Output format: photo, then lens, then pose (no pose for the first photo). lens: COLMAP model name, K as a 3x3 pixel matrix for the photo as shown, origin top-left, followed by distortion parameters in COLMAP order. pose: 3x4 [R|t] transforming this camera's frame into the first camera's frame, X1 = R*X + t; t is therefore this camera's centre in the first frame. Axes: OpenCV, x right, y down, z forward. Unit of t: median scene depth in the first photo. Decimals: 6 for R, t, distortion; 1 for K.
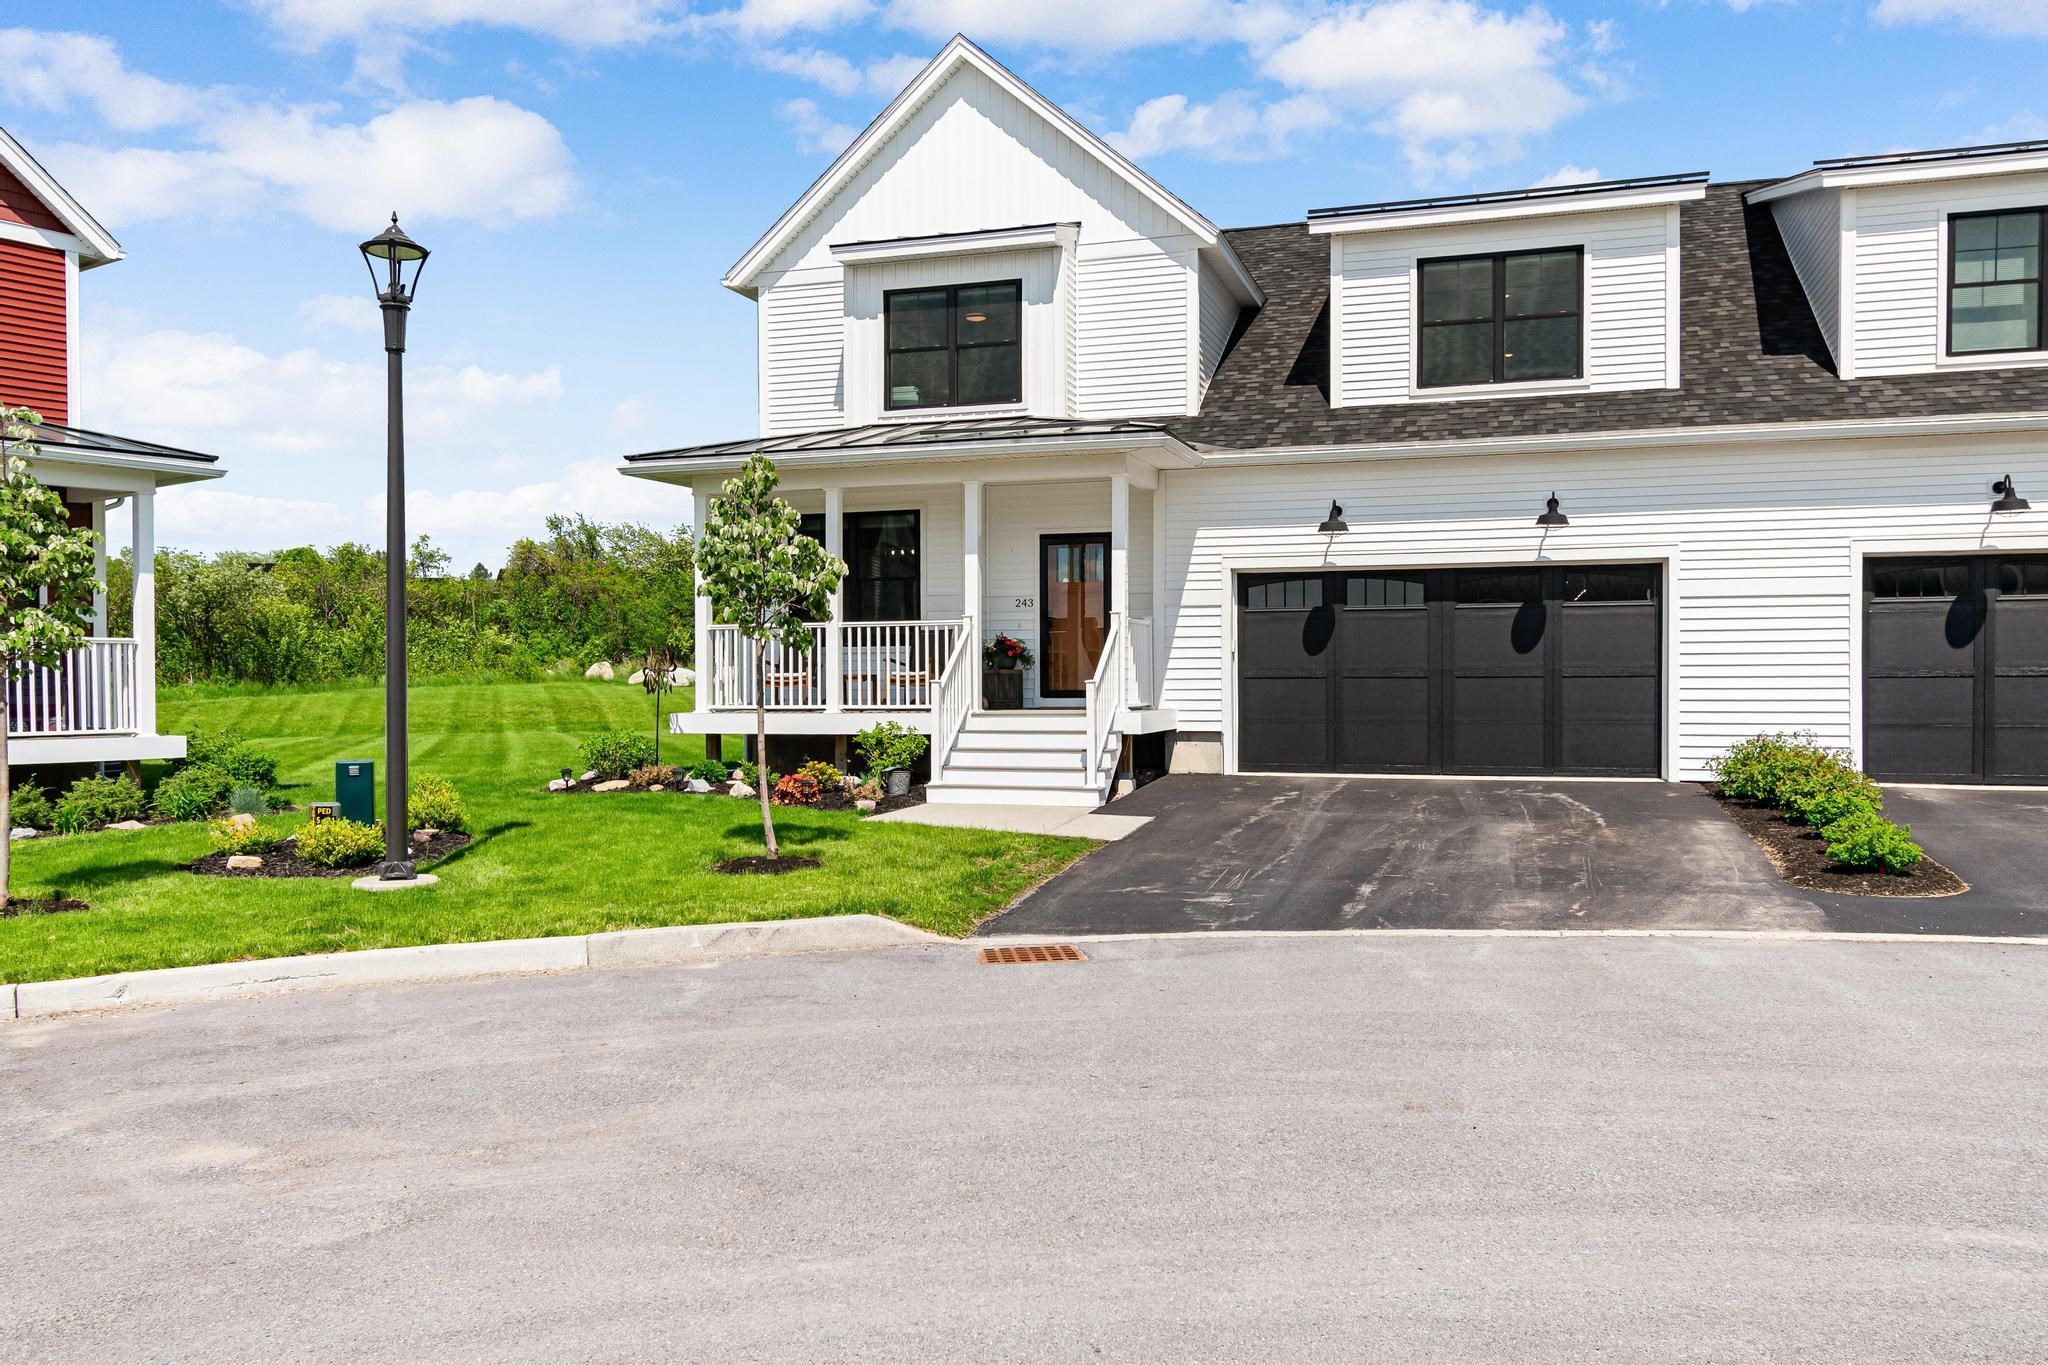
lens RADIAL K [[1531.3, 0, 1024.0], [0, 1531.3, 682.5], [0, 0, 1]] dist [0.008553, -0.001305]
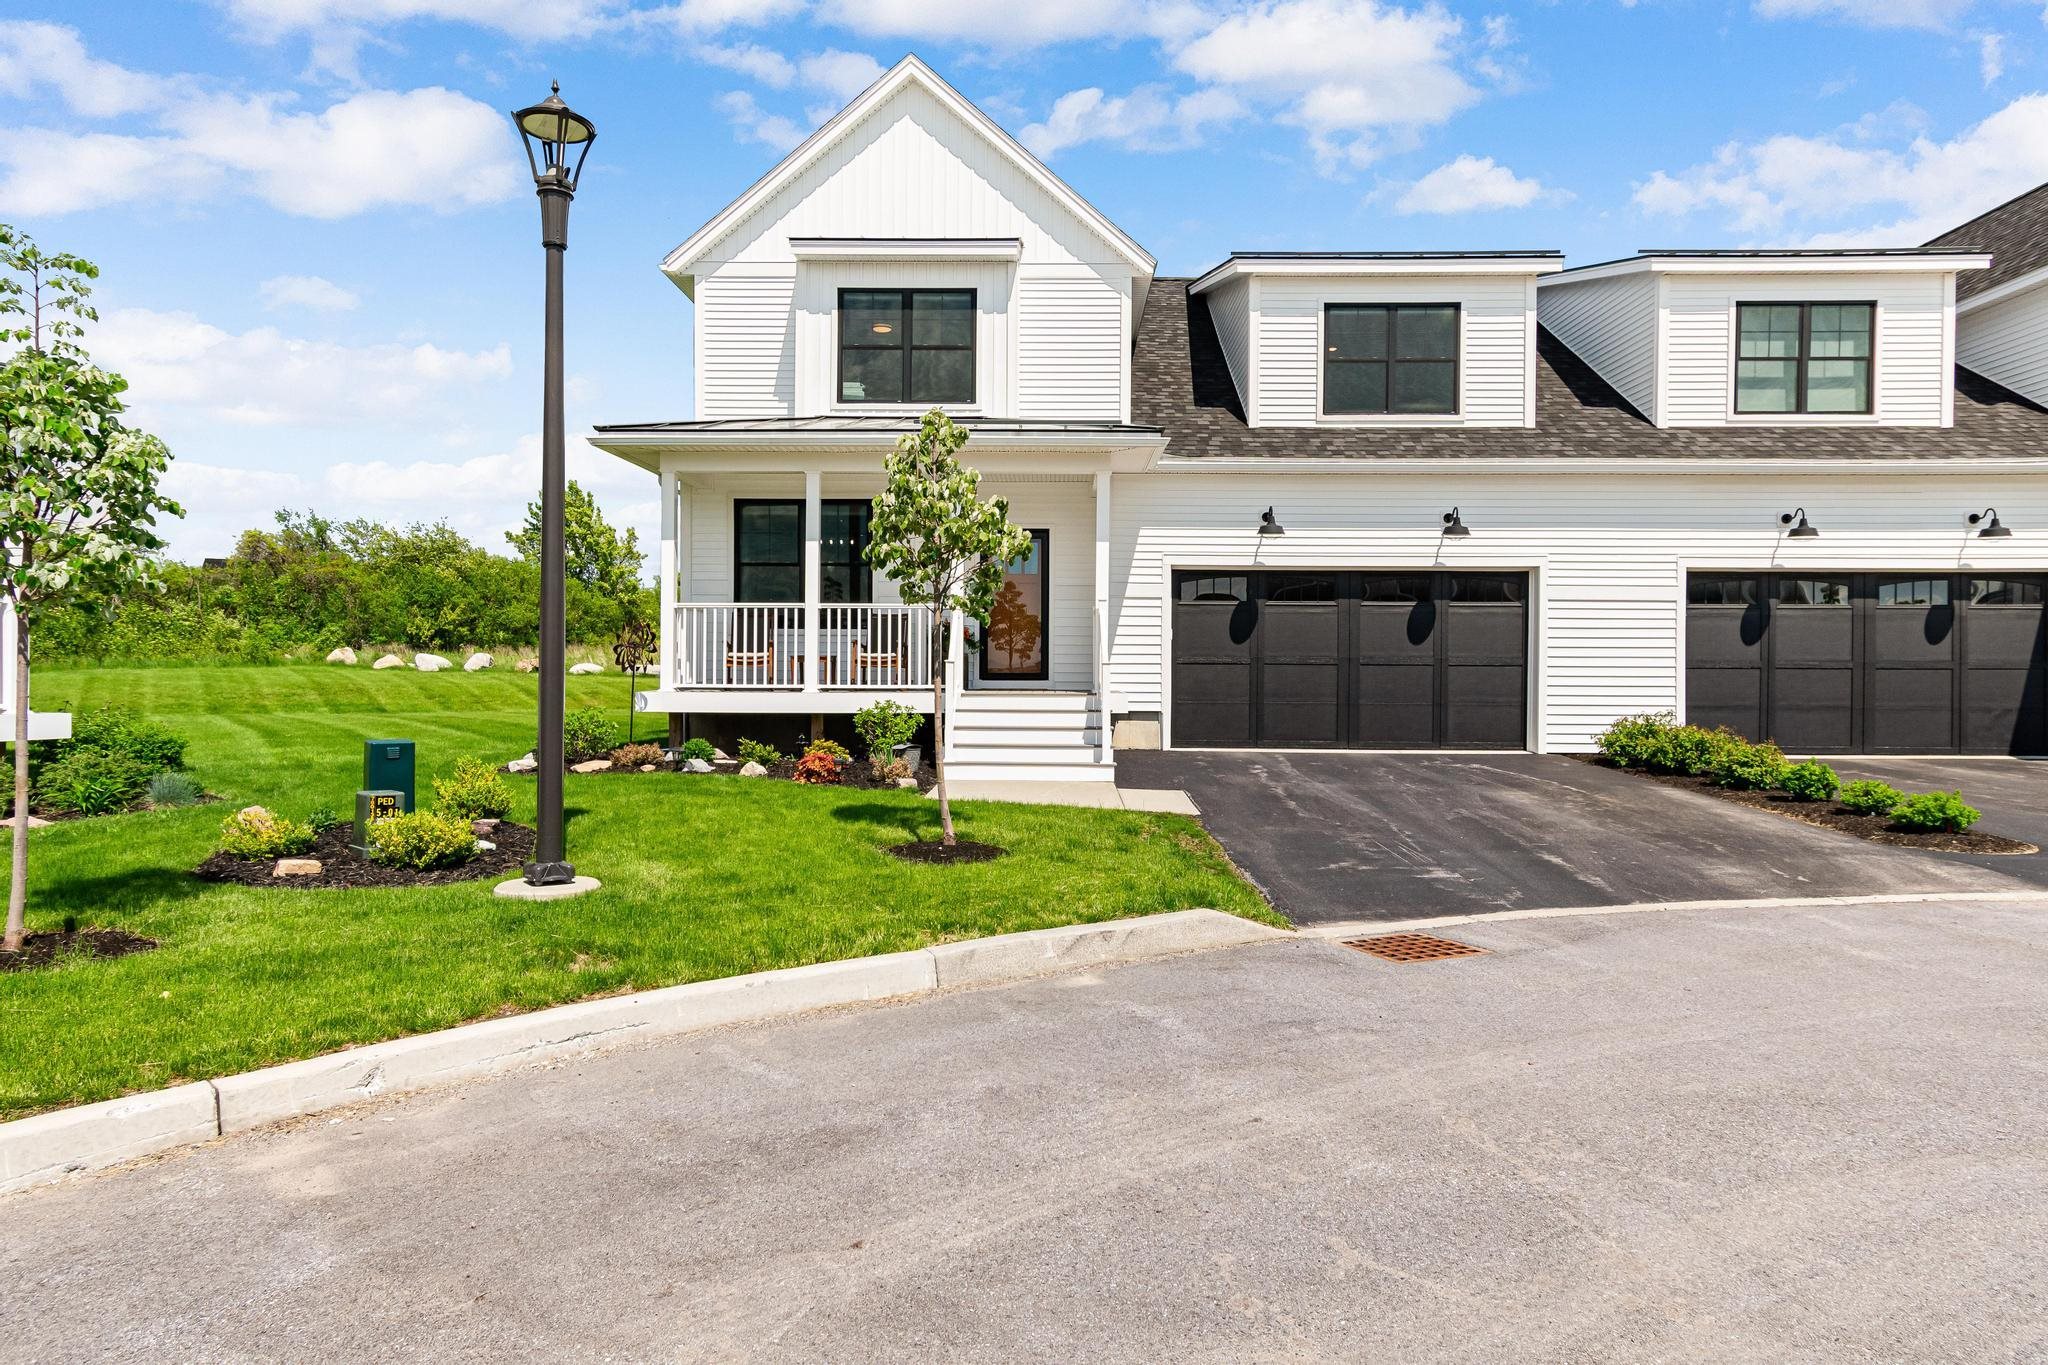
lens RADIAL K [[1218.9, 0, 1032.5], [0, 1218.9, 672.1], [0, 0, 1]] dist [0.022572, 0.000146]
pose [[0.958988, 0.011048, 0.283230, -0.213850], [-0.010290, 0.999938, -0.004166, 0.008492], [-0.283258, 0.001081, 0.959043, 0.178643]]
